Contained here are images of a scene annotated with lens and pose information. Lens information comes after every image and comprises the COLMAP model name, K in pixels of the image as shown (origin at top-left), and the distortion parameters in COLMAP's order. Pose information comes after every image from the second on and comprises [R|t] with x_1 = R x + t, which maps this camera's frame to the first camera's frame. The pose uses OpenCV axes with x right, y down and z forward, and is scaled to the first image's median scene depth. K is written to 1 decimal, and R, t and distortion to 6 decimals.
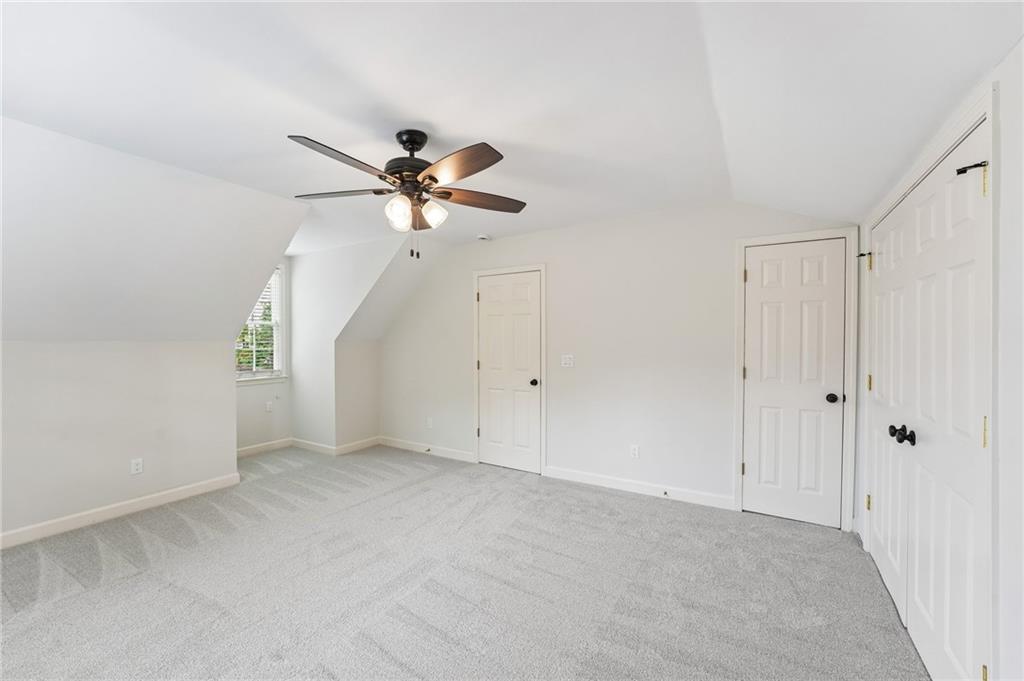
lens RADIAL K [[417.8, 0, 509.4], [0, 417.8, 345.5], [0, 0, 1]] dist [-0.001012, 0.000048]
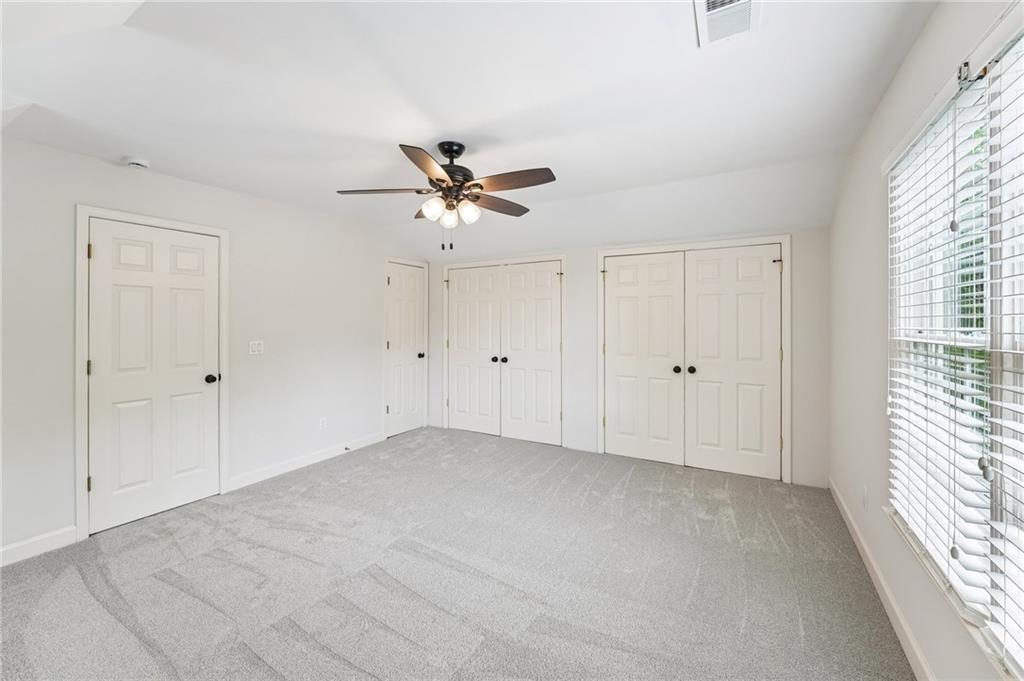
lens RADIAL K [[417.7, 0, 512.3], [0, 417.7, 331.7], [0, 0, 1]] dist [-0.009499, 0.000316]
pose [[-0.035212, -0.017573, 0.999225, -0.756890], [0.025394, 0.999507, 0.018473, 0.000975], [-0.999057, 0.026025, -0.034749, 0.485061]]
